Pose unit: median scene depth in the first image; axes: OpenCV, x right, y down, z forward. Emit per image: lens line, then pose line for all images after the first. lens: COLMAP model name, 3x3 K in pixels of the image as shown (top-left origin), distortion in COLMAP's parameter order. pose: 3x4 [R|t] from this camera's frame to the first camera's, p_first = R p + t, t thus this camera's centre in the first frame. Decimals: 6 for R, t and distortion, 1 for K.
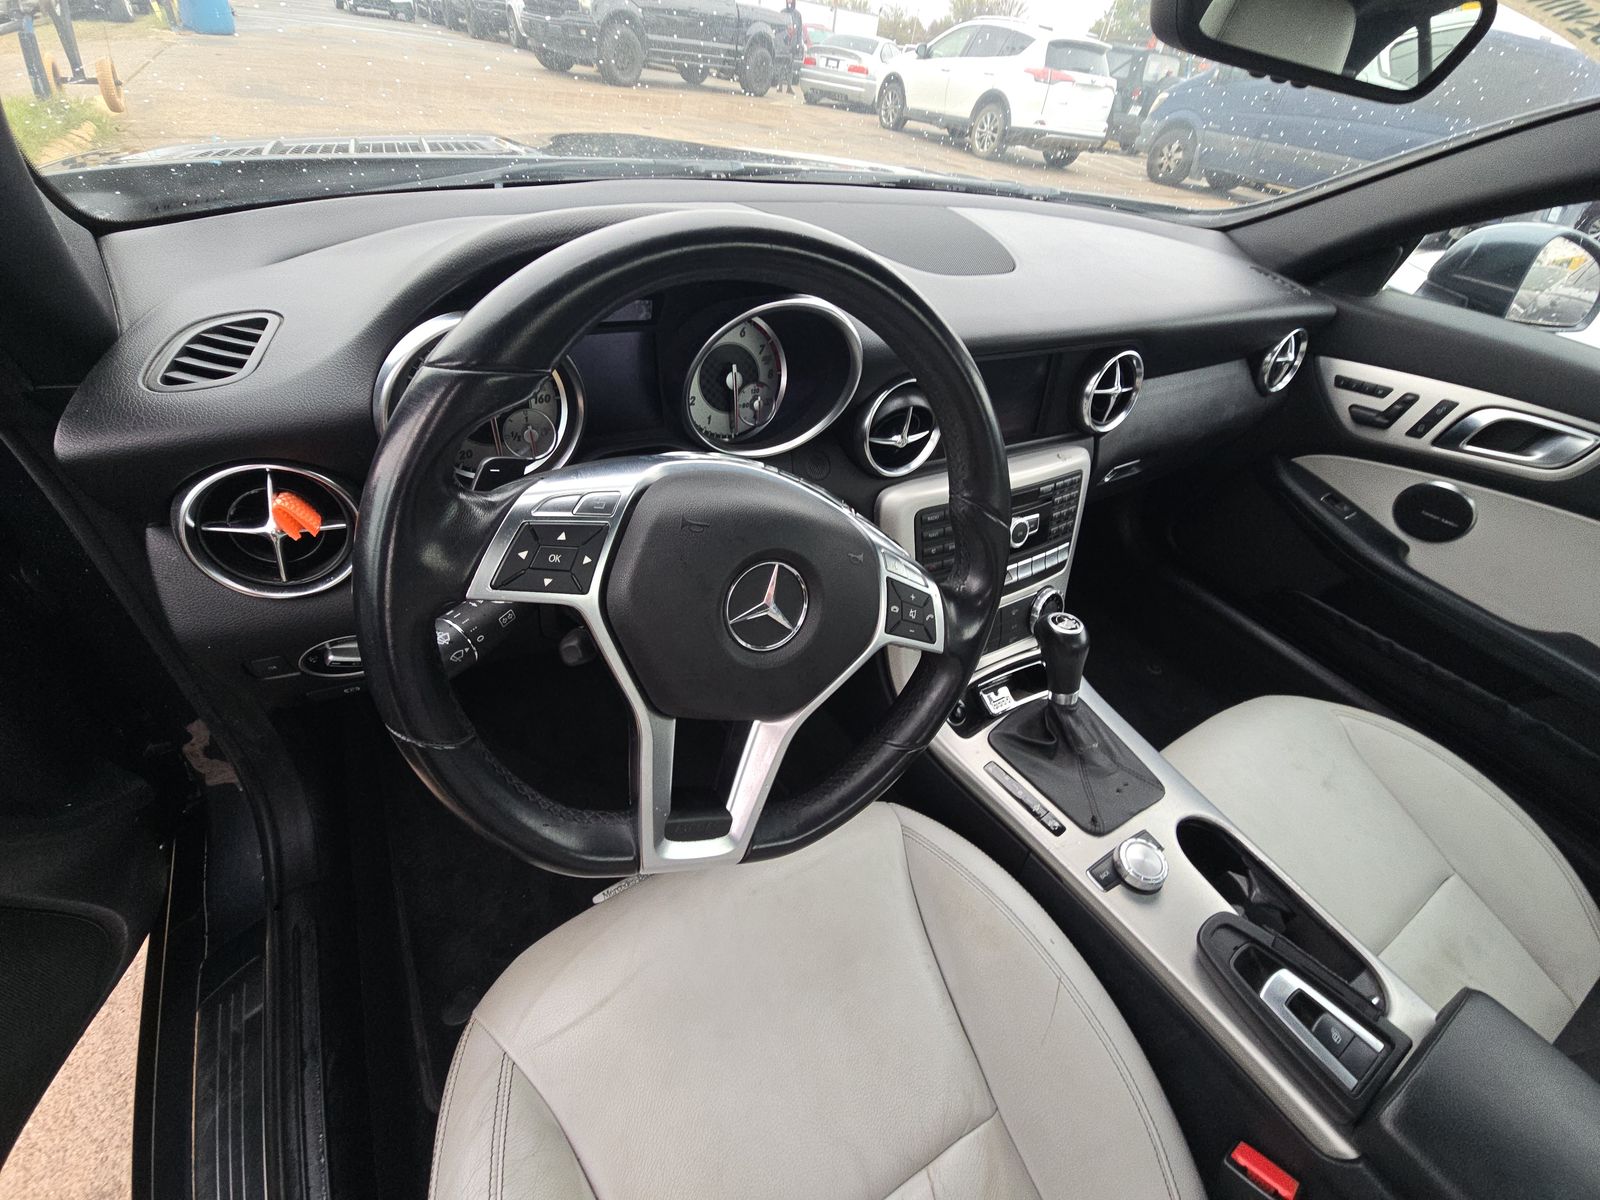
lens RADIAL K [[640.9, 0, 805.6], [0, 640.9, 605.7], [0, 0, 1]] dist [-0.016356, -0.000129]
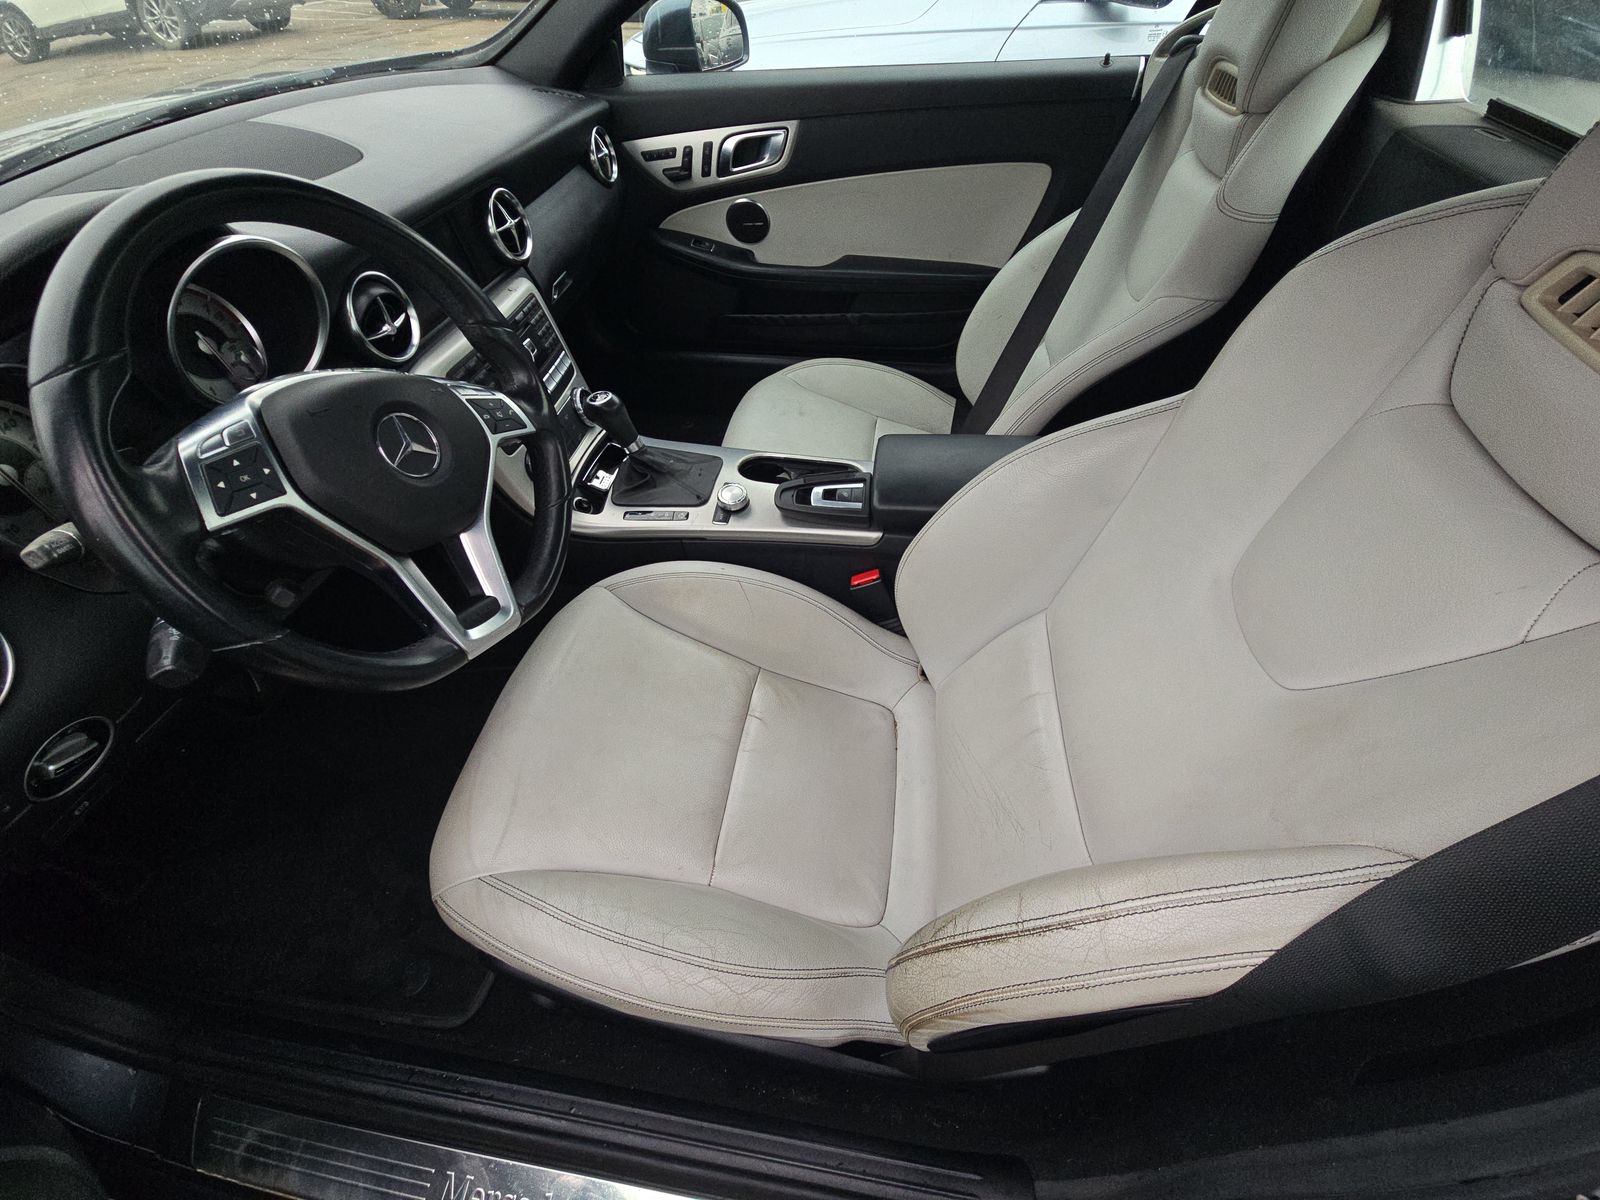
lens RADIAL K [[623.7, 0, 800.0], [0, 623.7, 600.0], [0, 0, 1]] dist [0.008453, -0.011644]
pose [[0.627247, -0.643325, 0.438970, -0.207434], [0.559315, 0.764315, 0.320920, 0.182977], [-0.541967, 0.044227, 0.839235, -0.370418]]
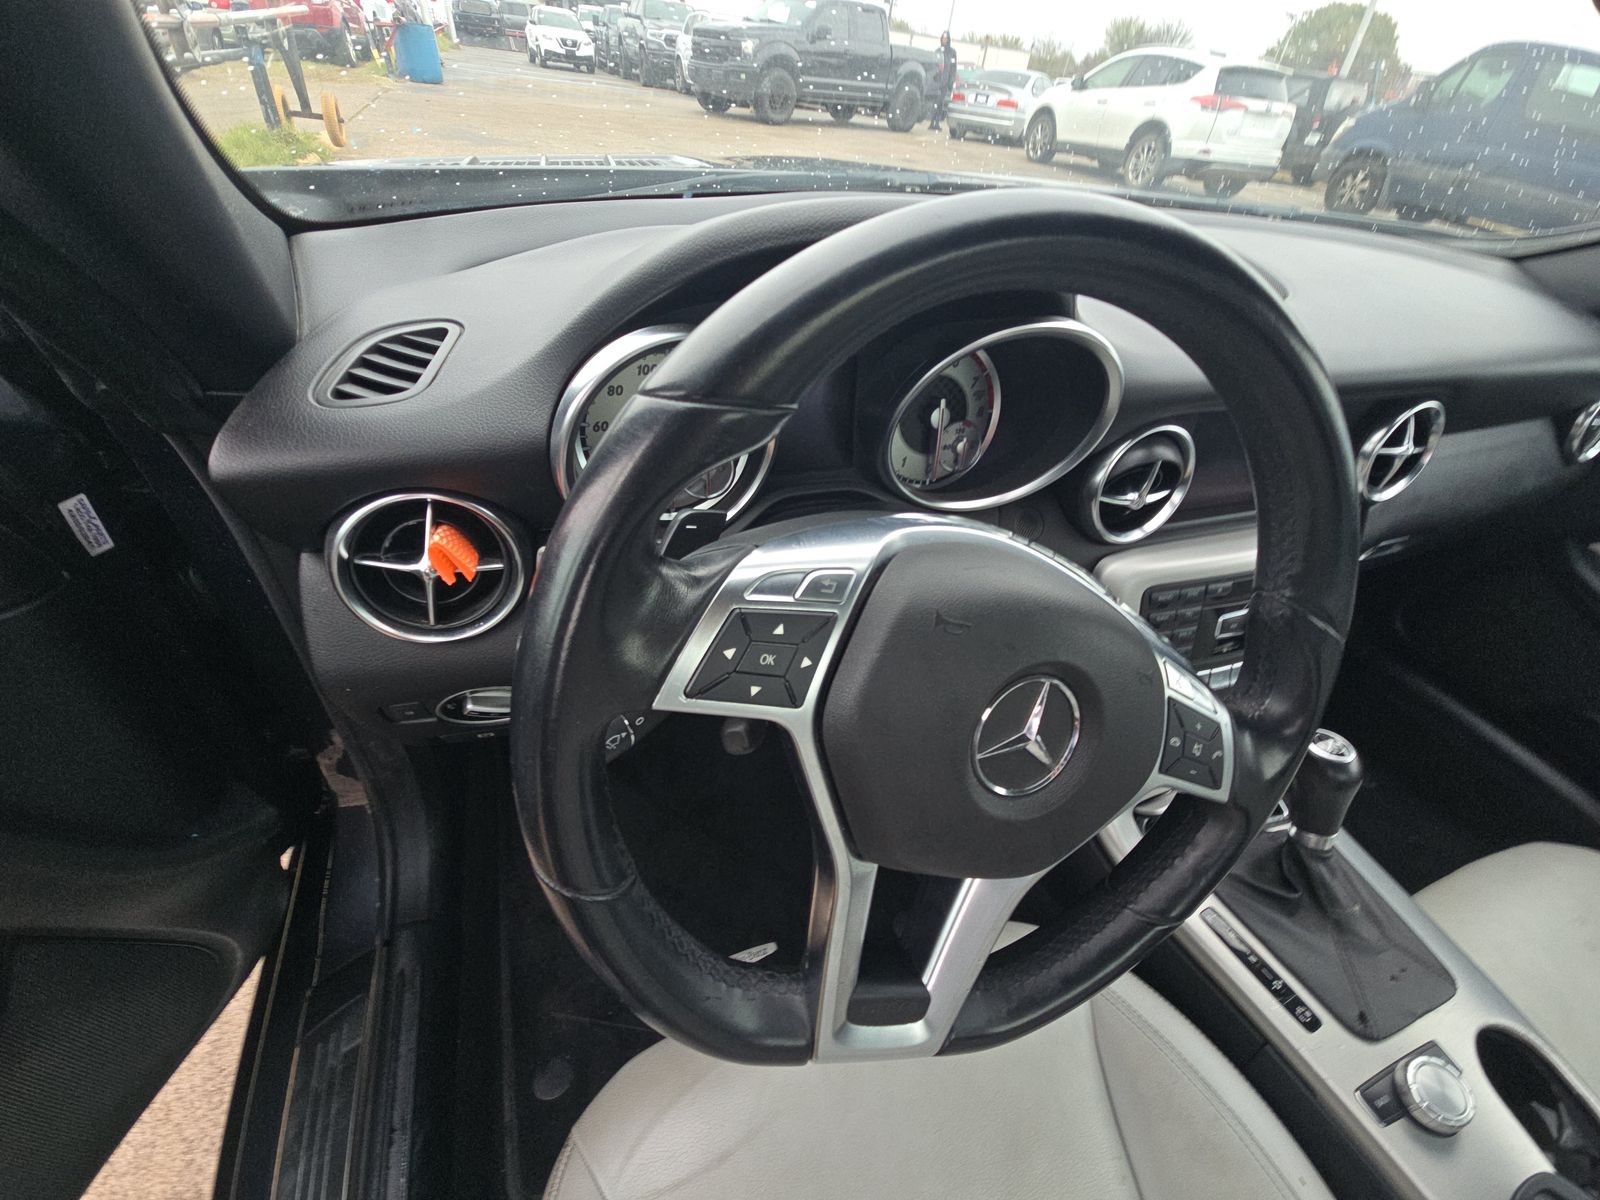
lens RADIAL K [[640.8, 0, 800.6], [0, 640.8, 606.1], [0, 0, 1]] dist [-0.019101, -0.000464]
pose [[0.982775, 0.091848, -0.160369, -0.126166], [-0.097637, 0.994812, -0.028584, -0.060894], [0.156911, 0.043749, 0.986643, 0.145235]]
